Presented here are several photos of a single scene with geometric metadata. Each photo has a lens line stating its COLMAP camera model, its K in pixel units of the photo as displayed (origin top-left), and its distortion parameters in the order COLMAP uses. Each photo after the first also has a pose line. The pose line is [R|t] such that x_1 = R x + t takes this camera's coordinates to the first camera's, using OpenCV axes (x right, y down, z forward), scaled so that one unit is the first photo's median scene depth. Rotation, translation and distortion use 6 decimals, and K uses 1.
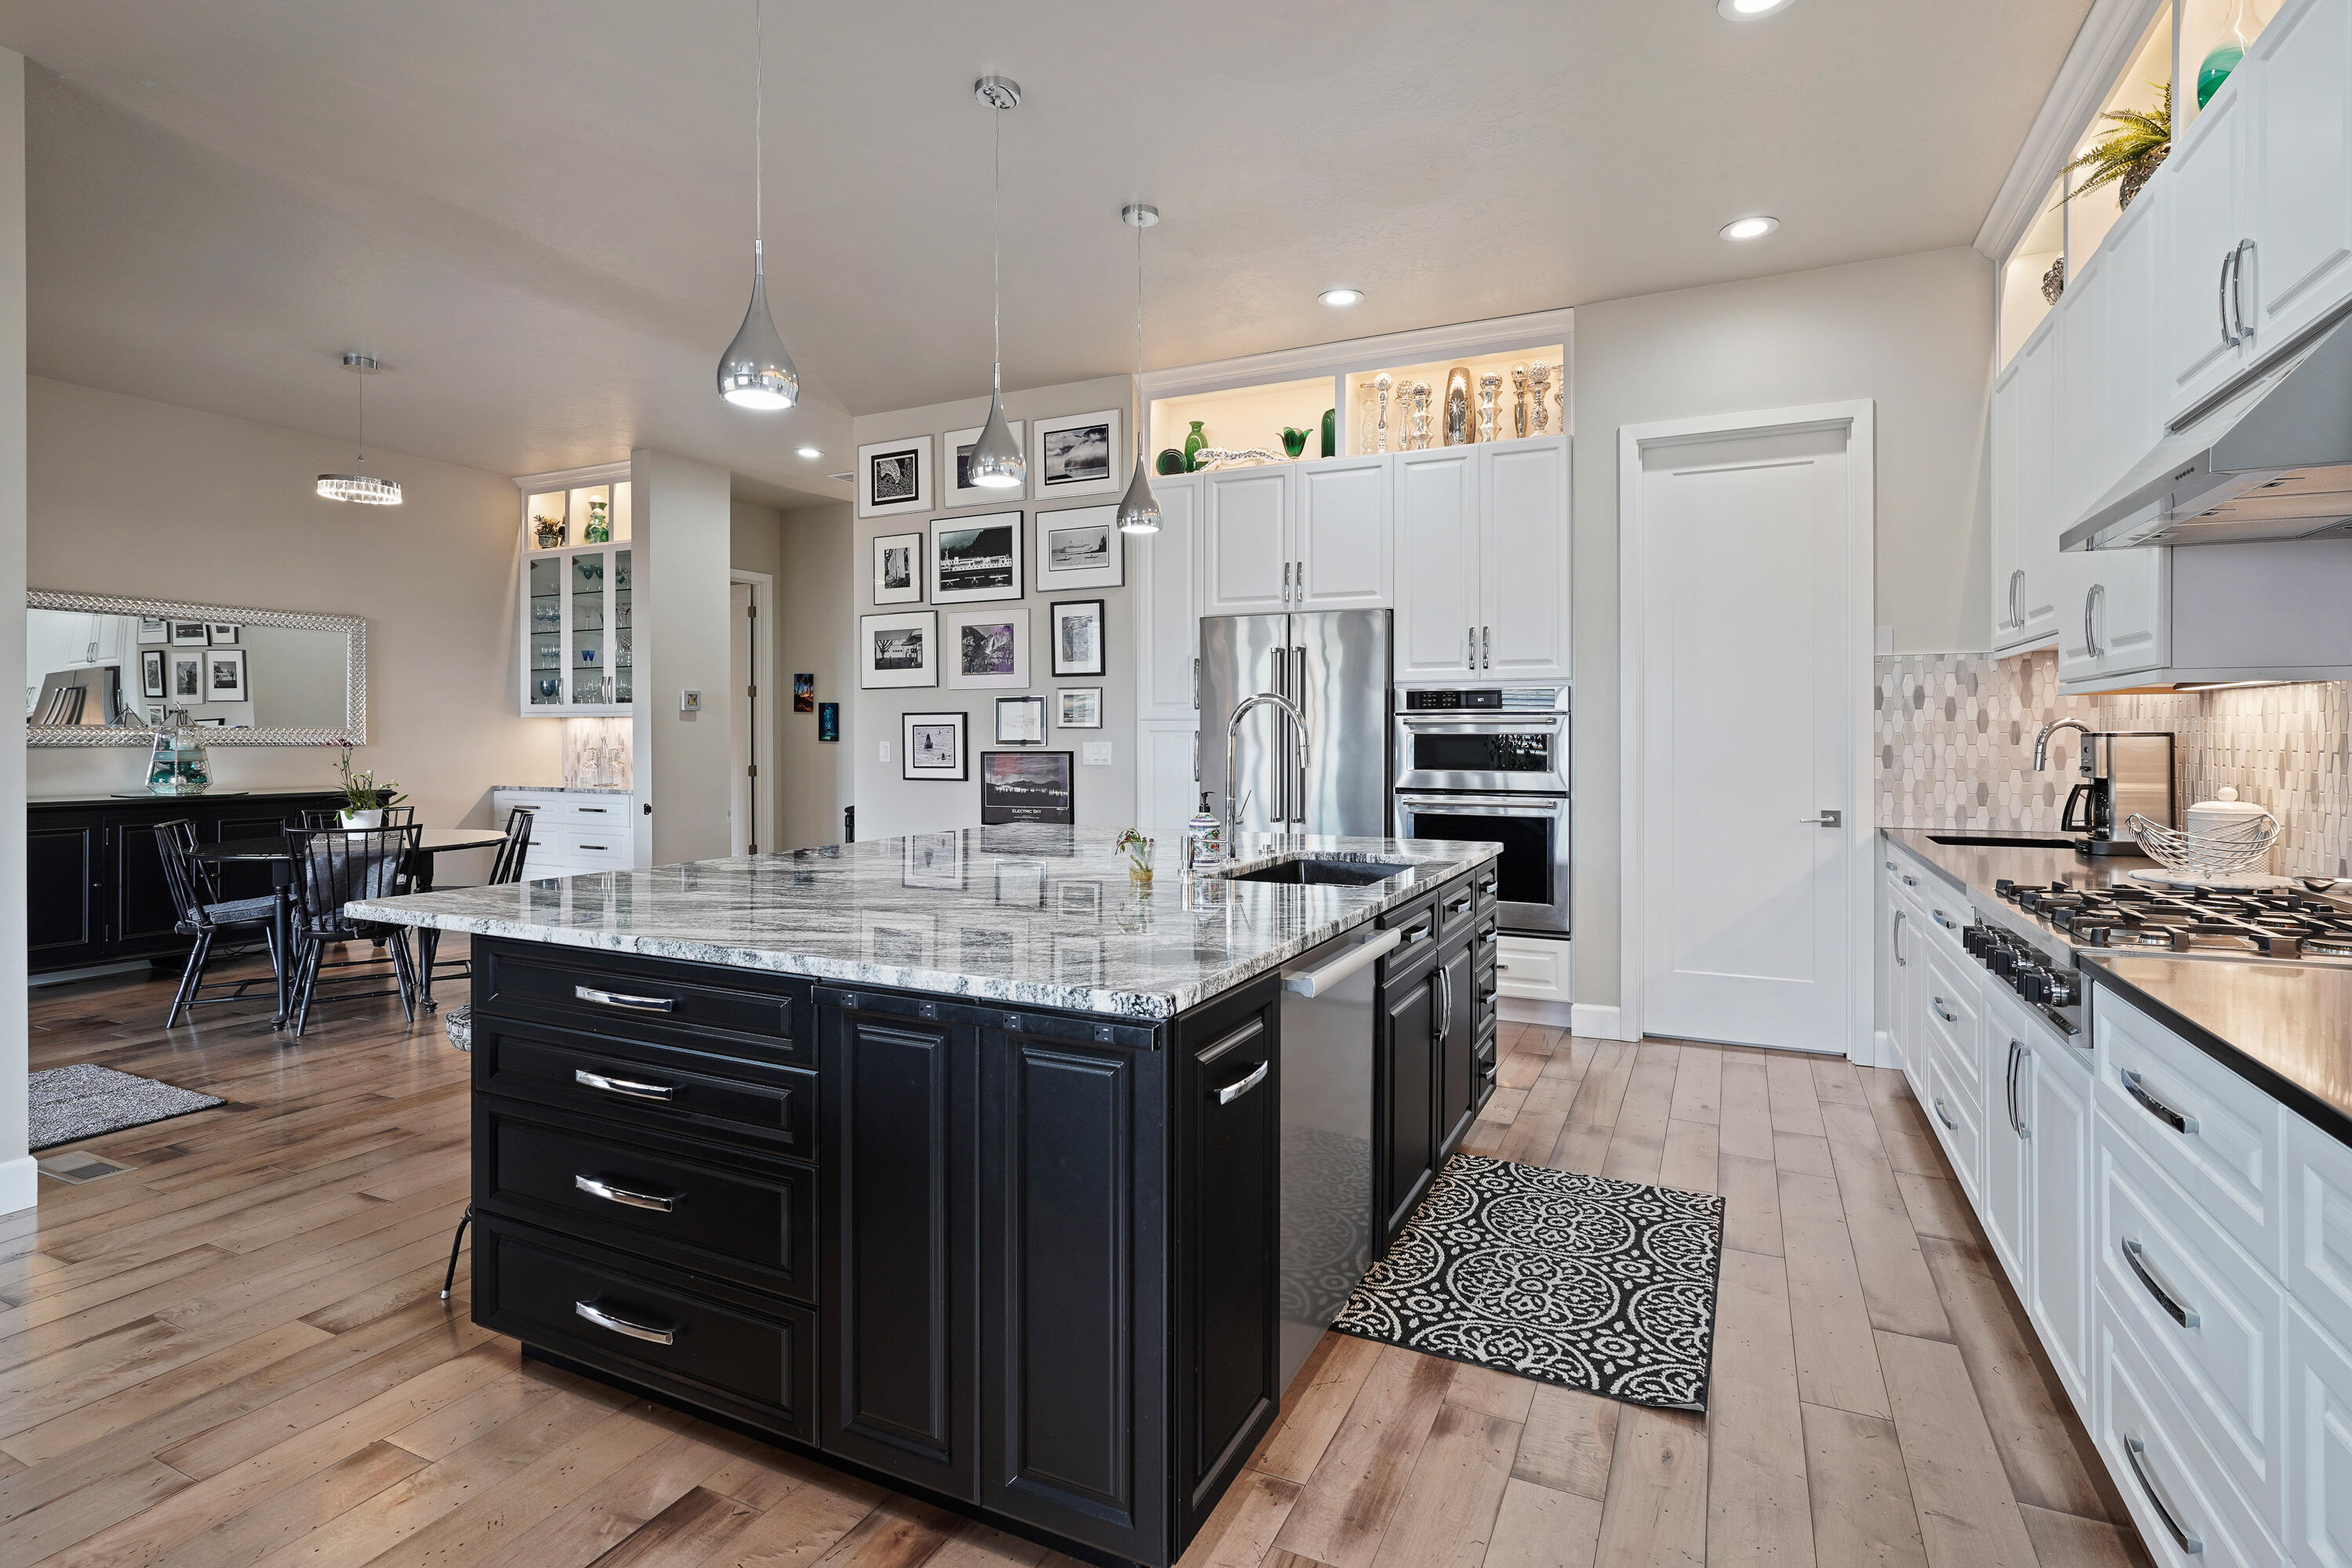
lens RADIAL K [[1152.5, 0, 1188.8], [0, 1152.5, 730.7], [0, 0, 1]] dist [-0.011671, 0.005406]
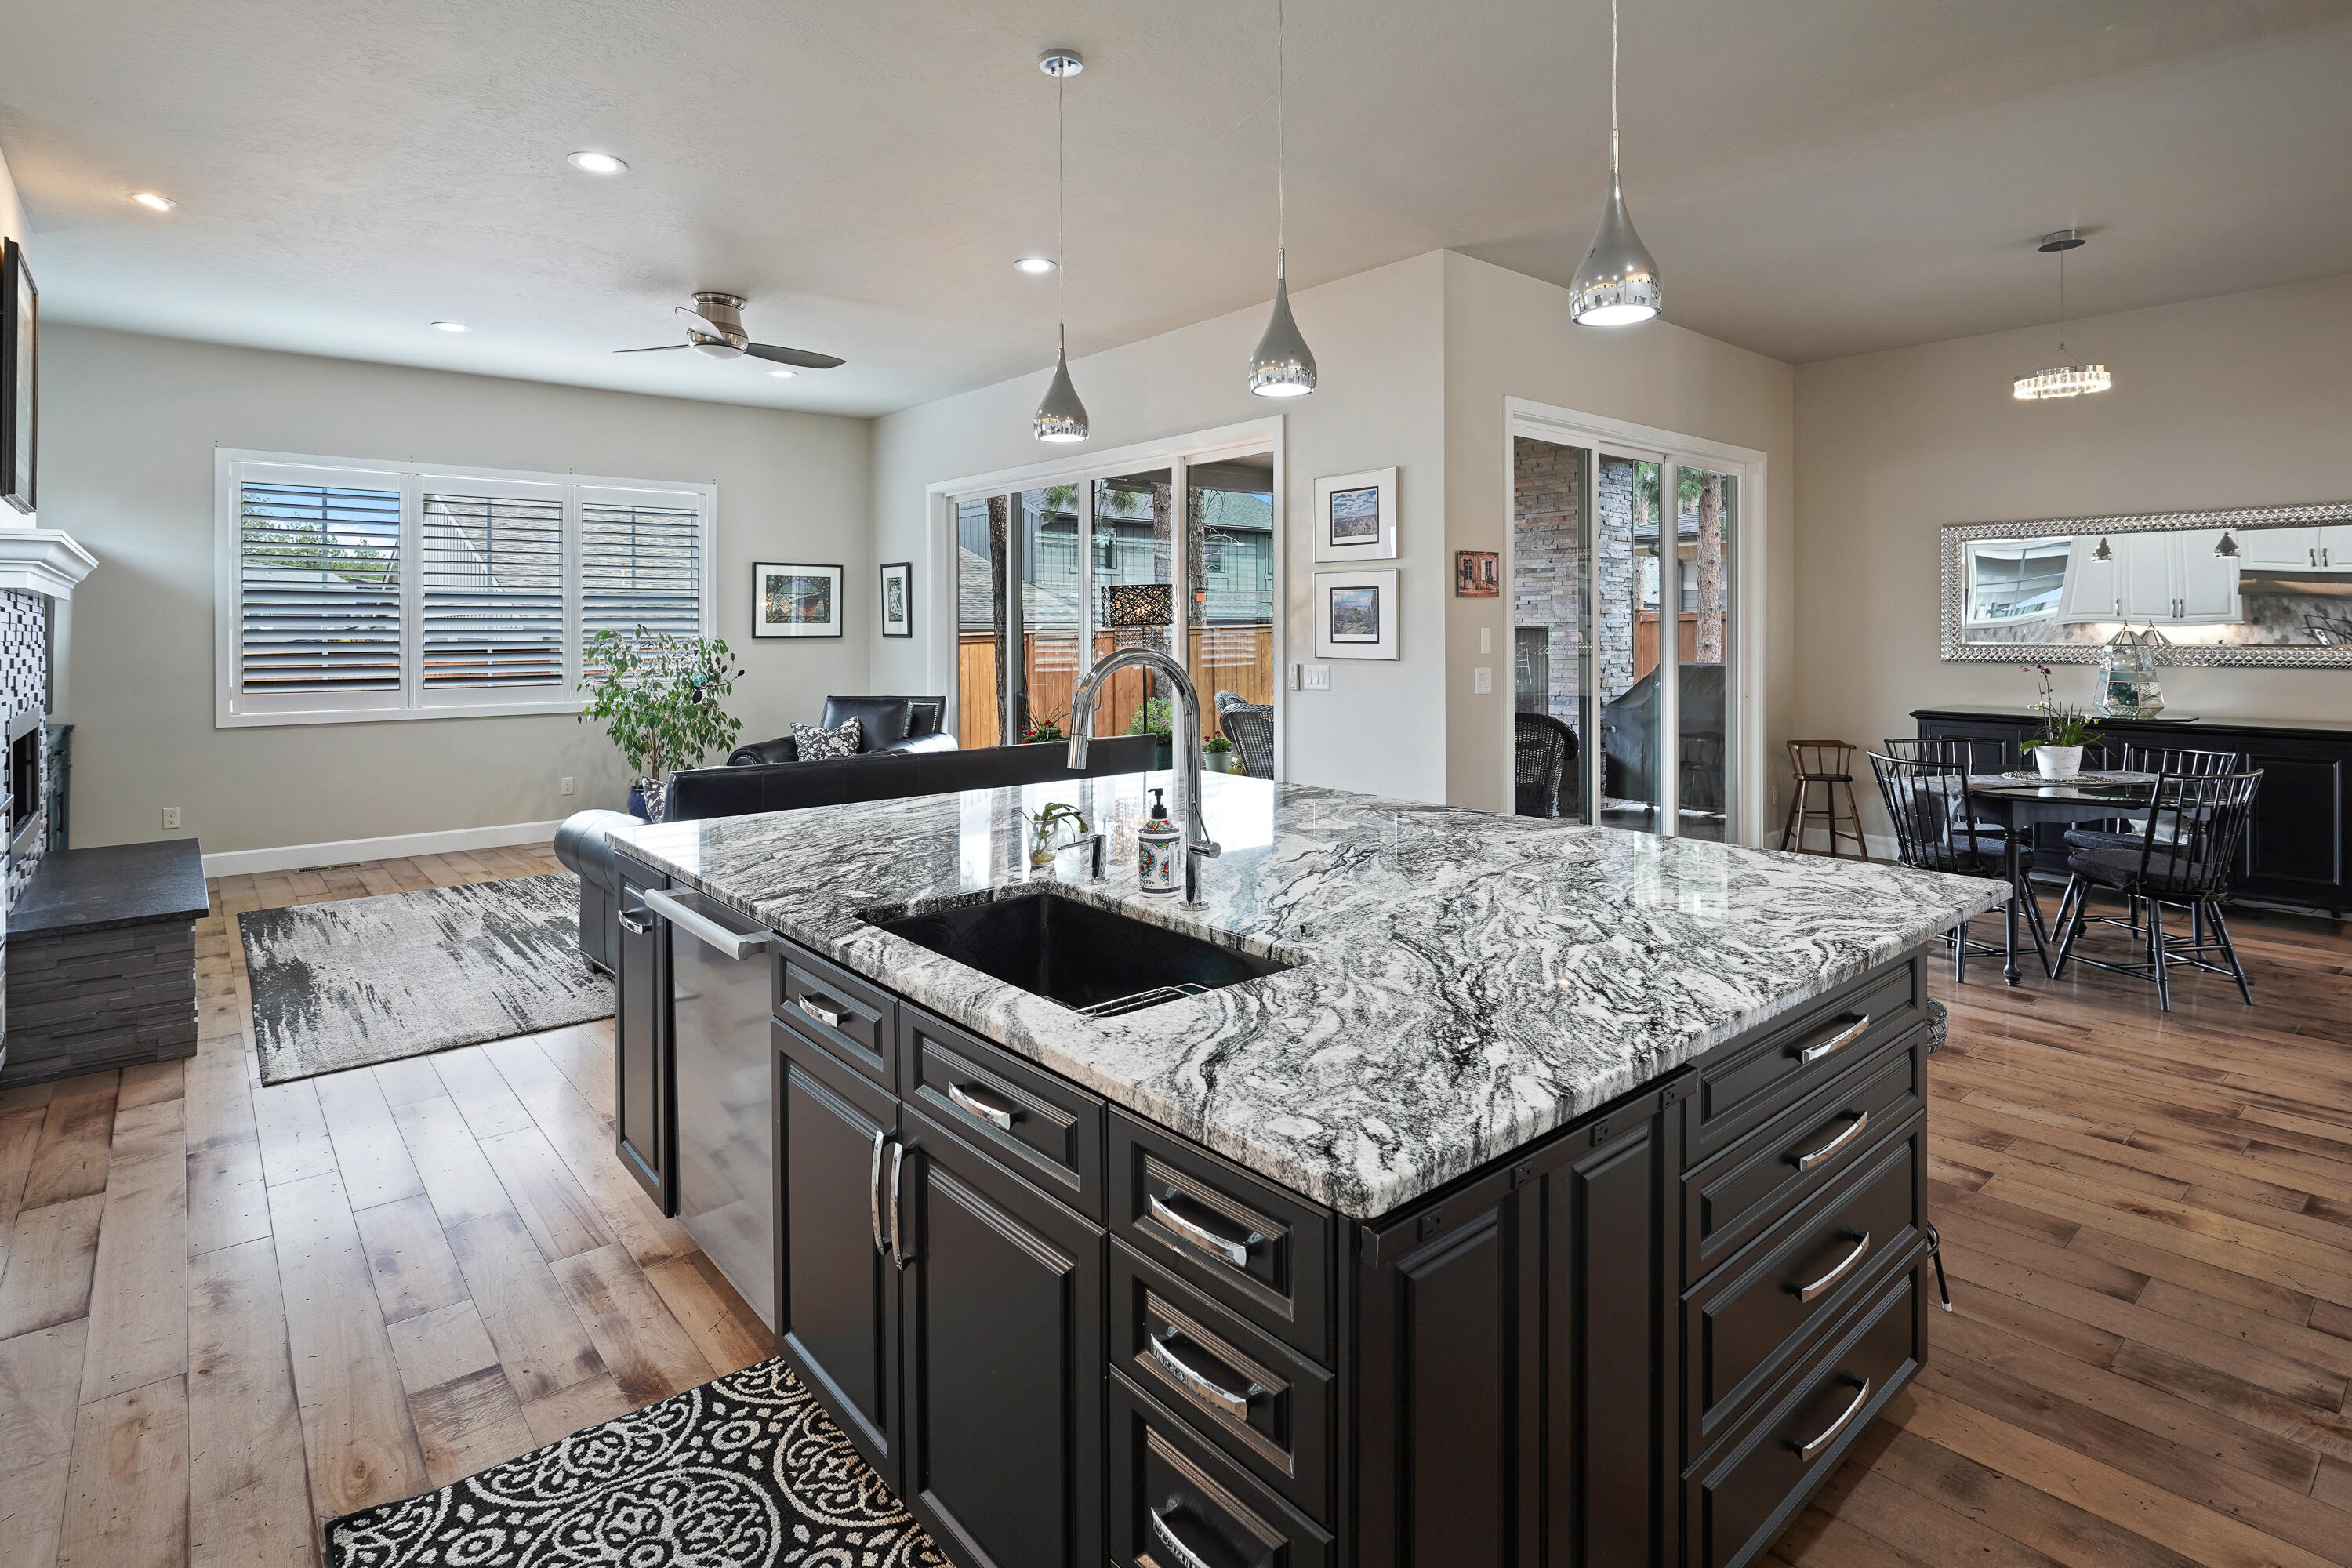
lens RADIAL K [[1152.5, 0, 1162.8], [0, 1152.5, 632.2], [0, 0, 1]] dist [-0.011671, 0.005406]
pose [[-0.410801, 0.002945, -0.911720, 0.443508], [0.007683, 0.999970, -0.000232, -0.028890], [0.911693, -0.007100, -0.410811, 0.880499]]
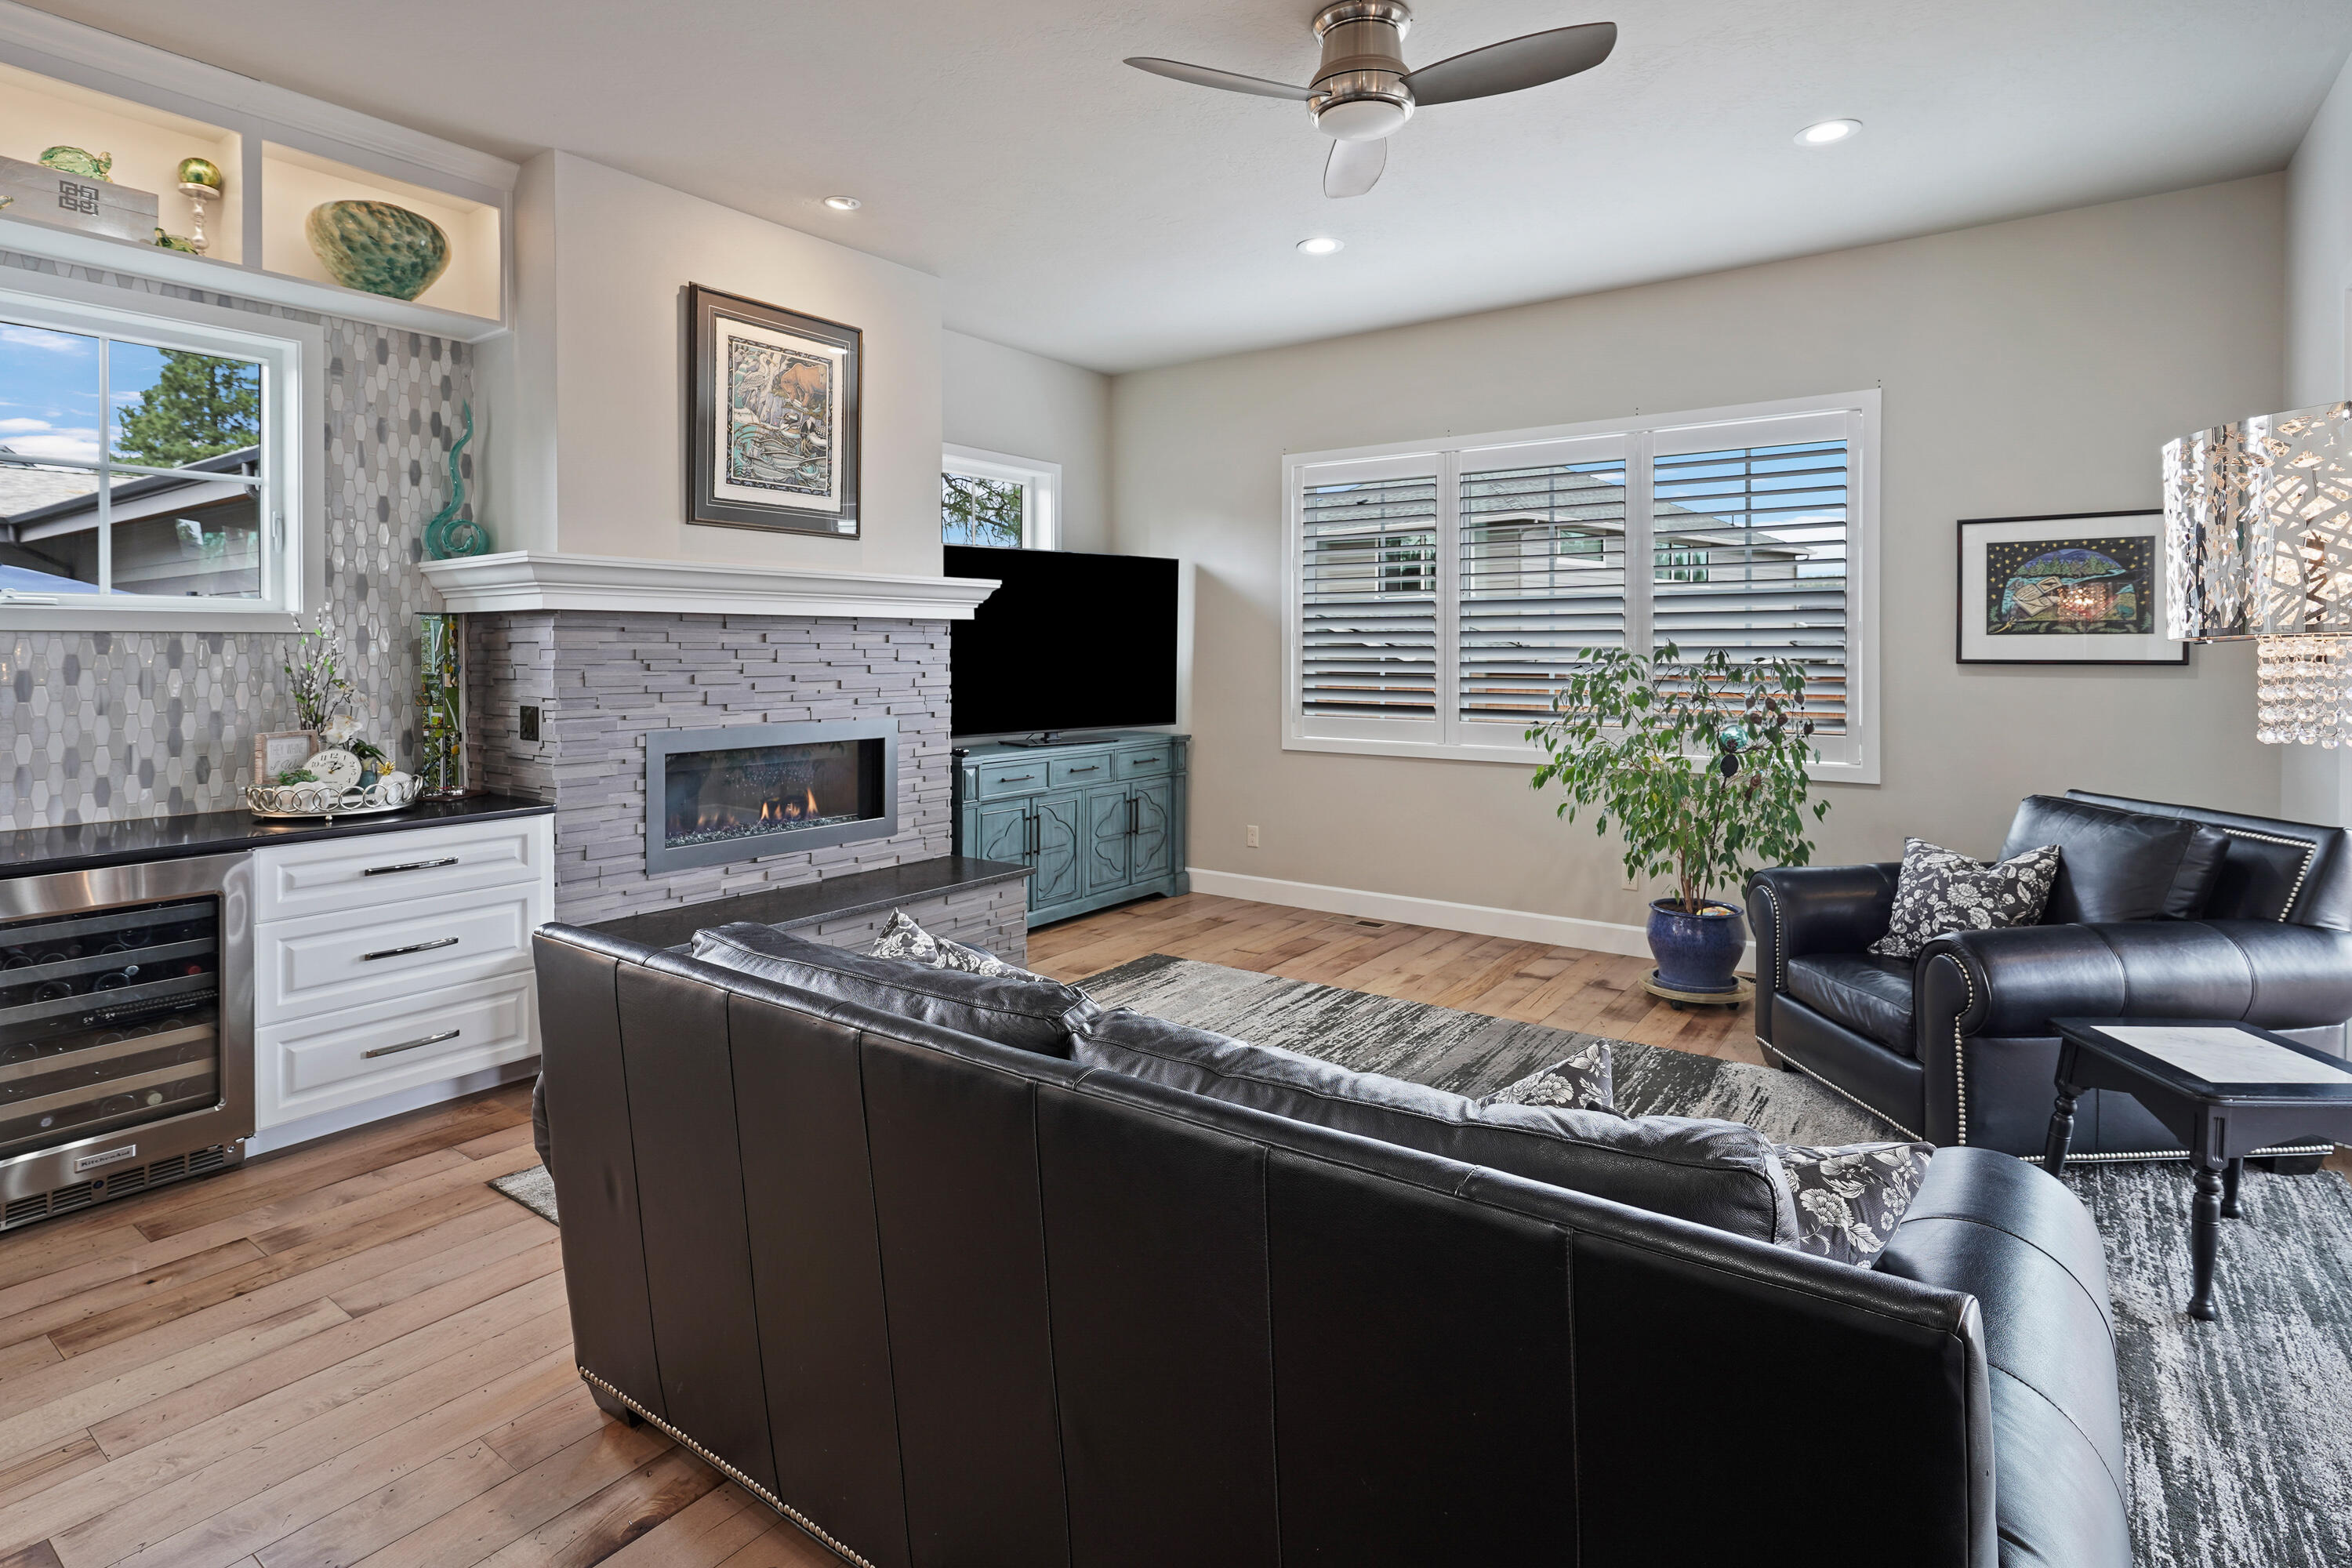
lens RADIAL K [[1152.5, 0, 1181.4], [0, 1152.5, 656.3], [0, 0, 1]] dist [-0.011671, 0.005406]
pose [[-0.984193, 0.000035, 0.177100, -0.538843], [0.000526, 0.999996, 0.002724, -0.033743], [-0.177099, 0.002774, -0.984189, 0.588090]]
